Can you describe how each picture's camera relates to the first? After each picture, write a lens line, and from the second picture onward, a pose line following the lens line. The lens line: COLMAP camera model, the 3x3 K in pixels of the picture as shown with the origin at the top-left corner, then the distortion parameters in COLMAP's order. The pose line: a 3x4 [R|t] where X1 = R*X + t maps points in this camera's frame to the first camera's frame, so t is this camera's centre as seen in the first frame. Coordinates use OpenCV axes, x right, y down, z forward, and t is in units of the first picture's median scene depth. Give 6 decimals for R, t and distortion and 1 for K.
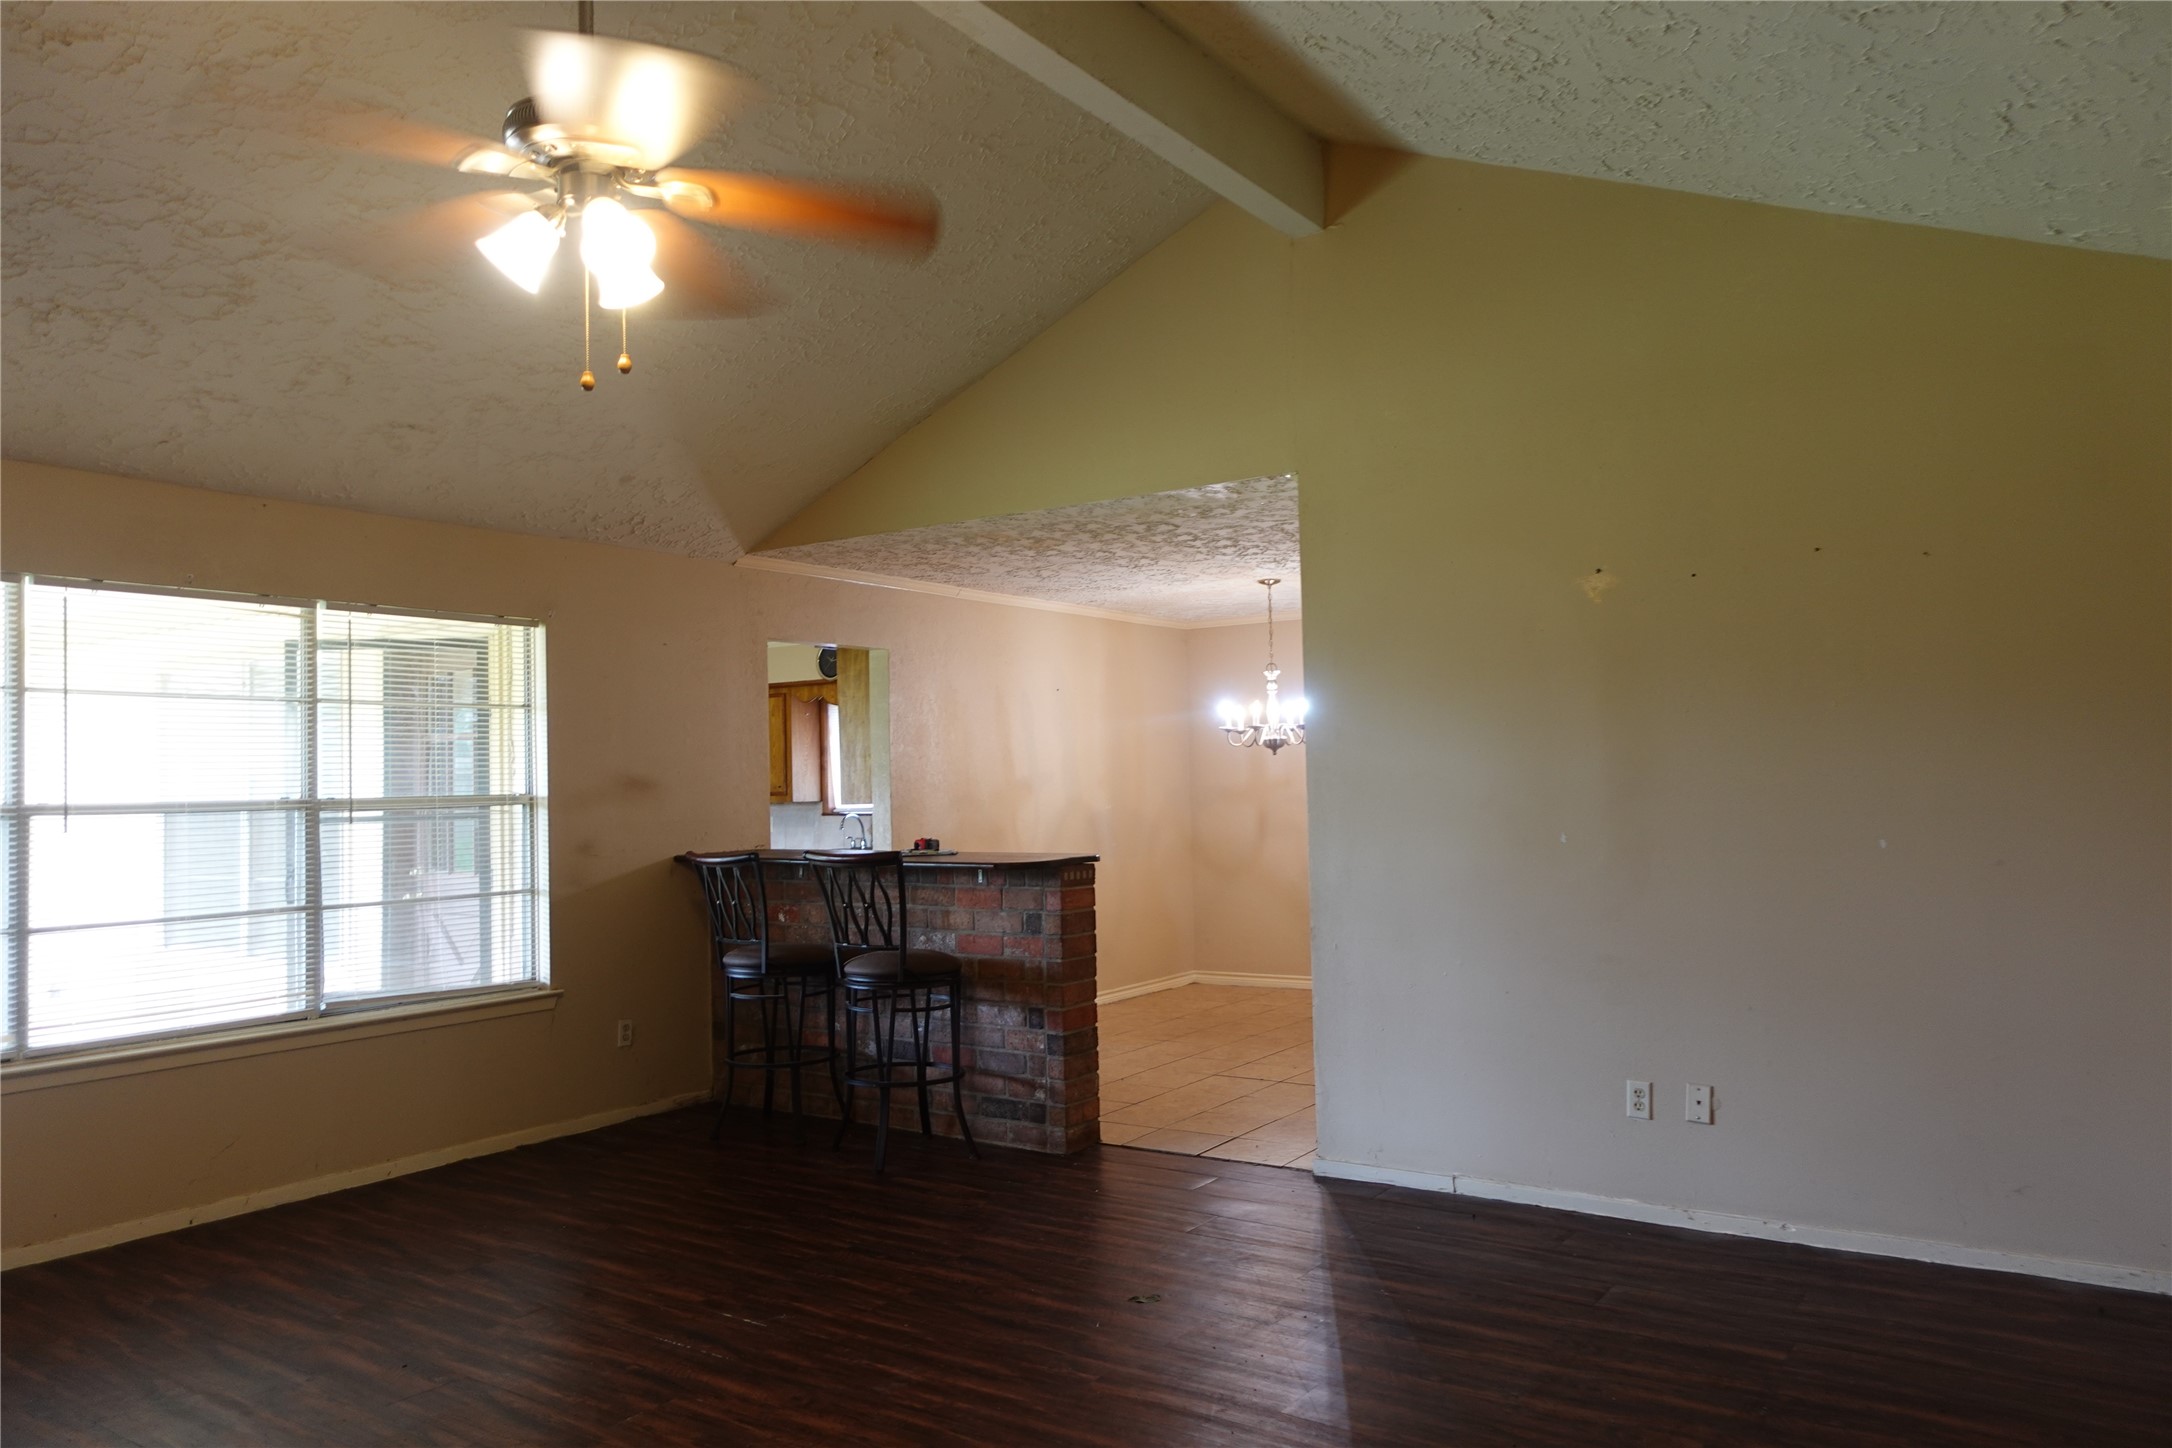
lens RADIAL K [[1497.4, 0, 1090.8], [0, 1497.4, 715.0], [0, 0, 1]] dist [0.002860, -0.004299]
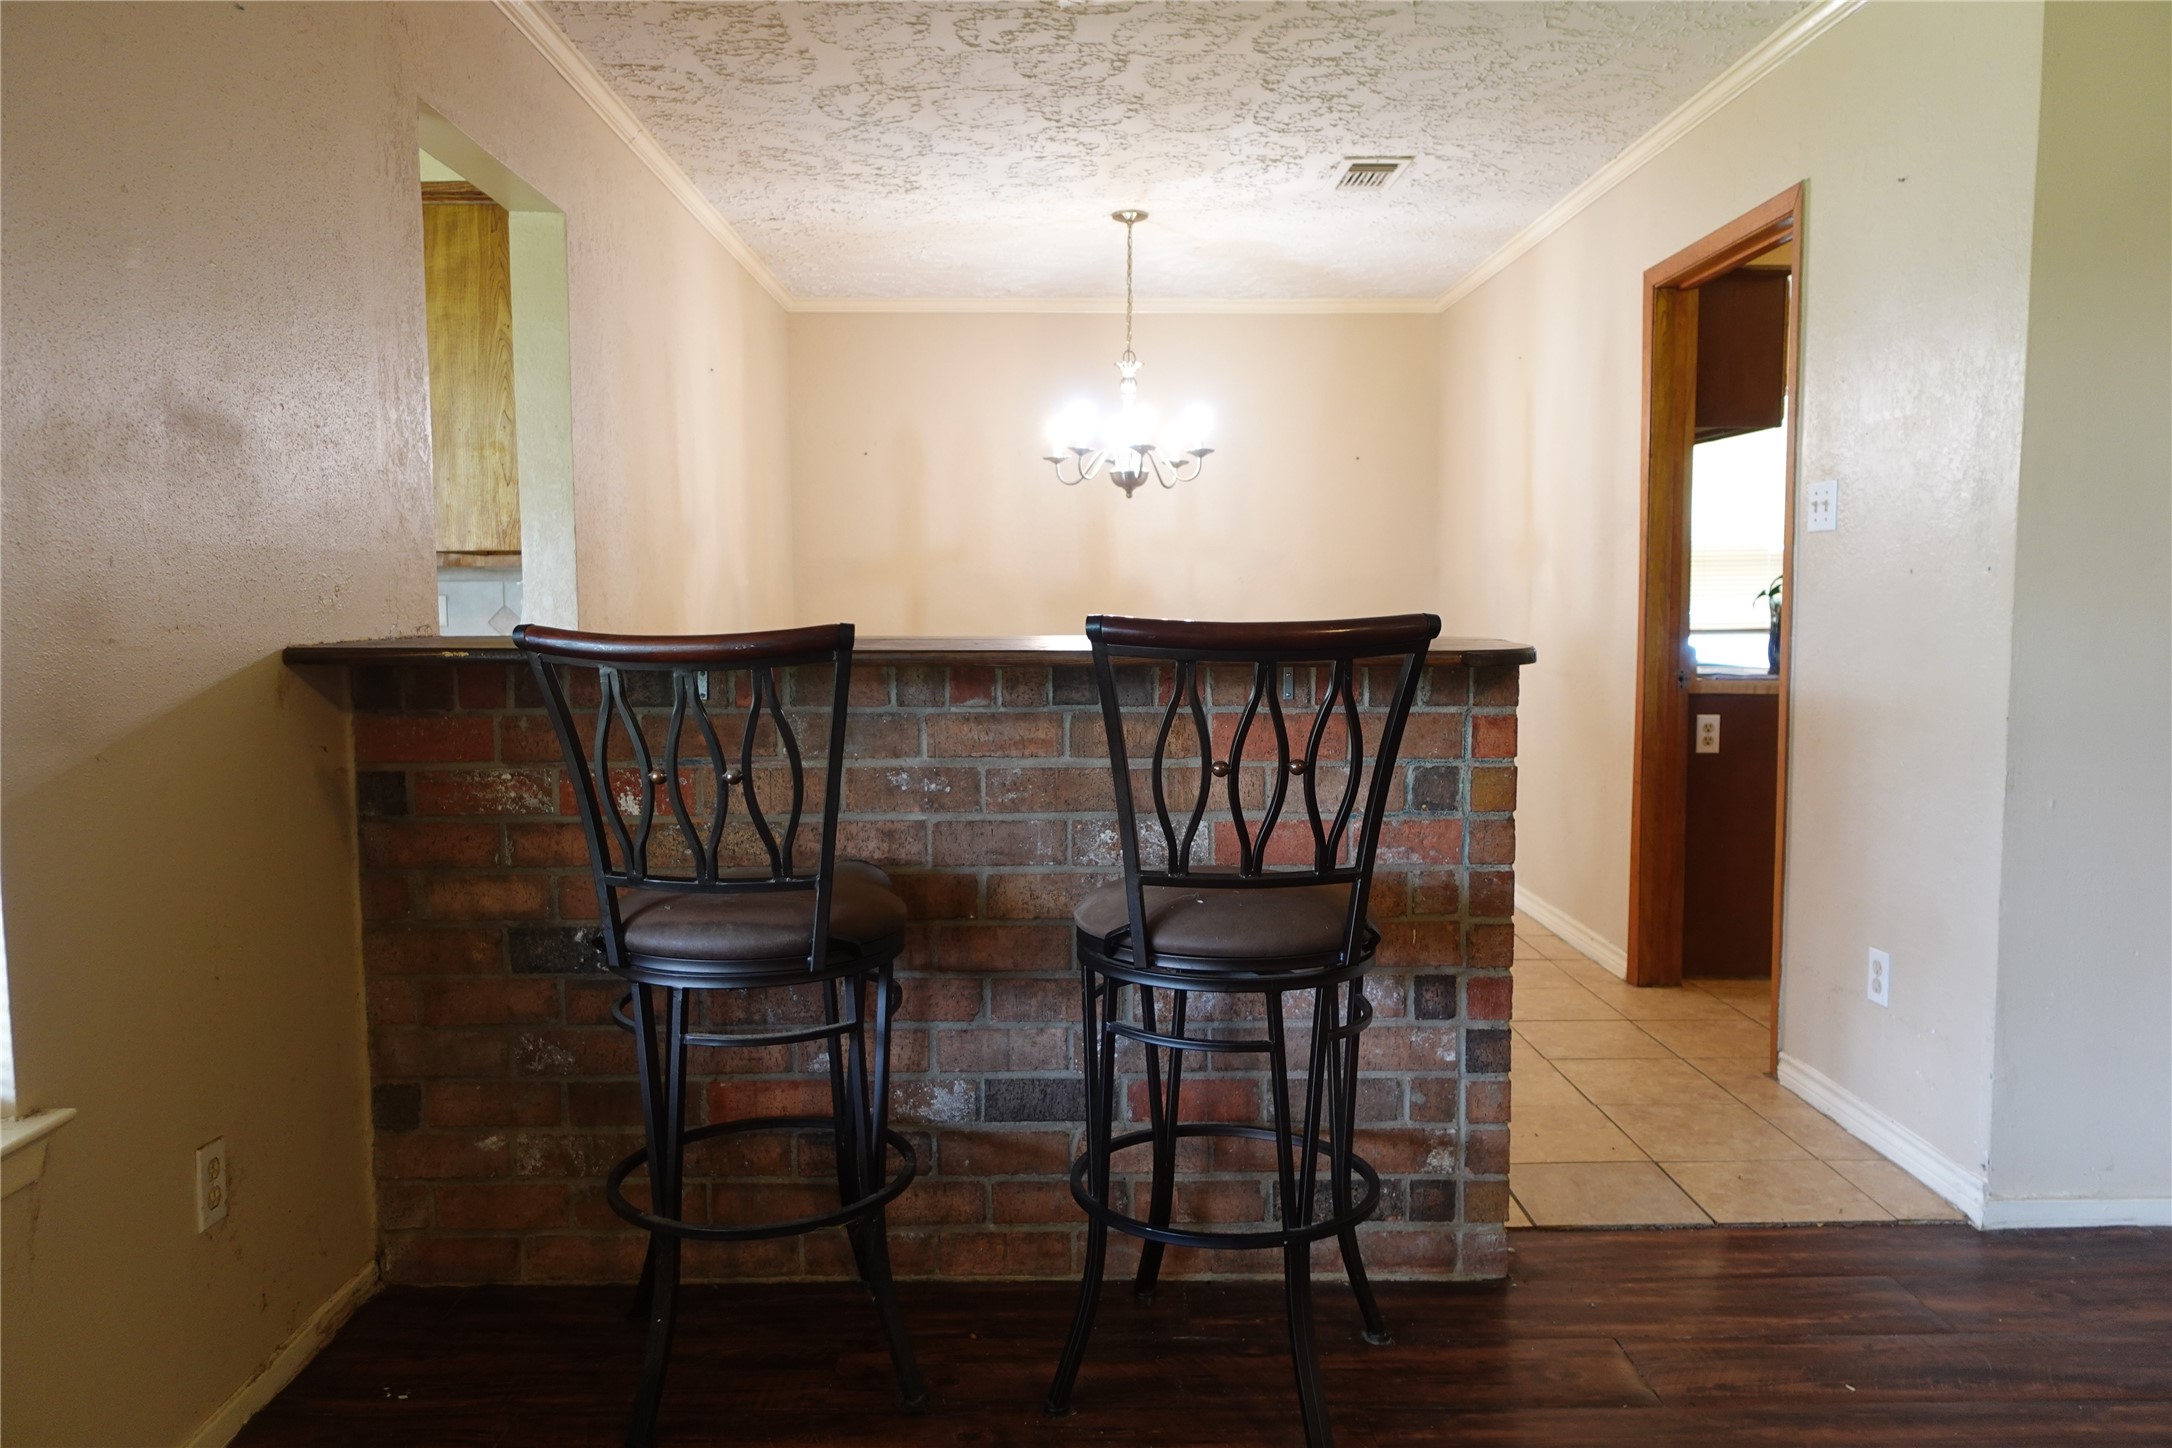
lens RADIAL K [[1497.4, 0, 1090.8], [0, 1497.4, 715.0], [0, 0, 1]] dist [0.002860, -0.004299]
pose [[0.812400, -0.027240, 0.582464, -0.379395], [-0.042203, 0.993542, 0.105328, 0.074935], [-0.581571, -0.110150, 0.806004, 0.704667]]
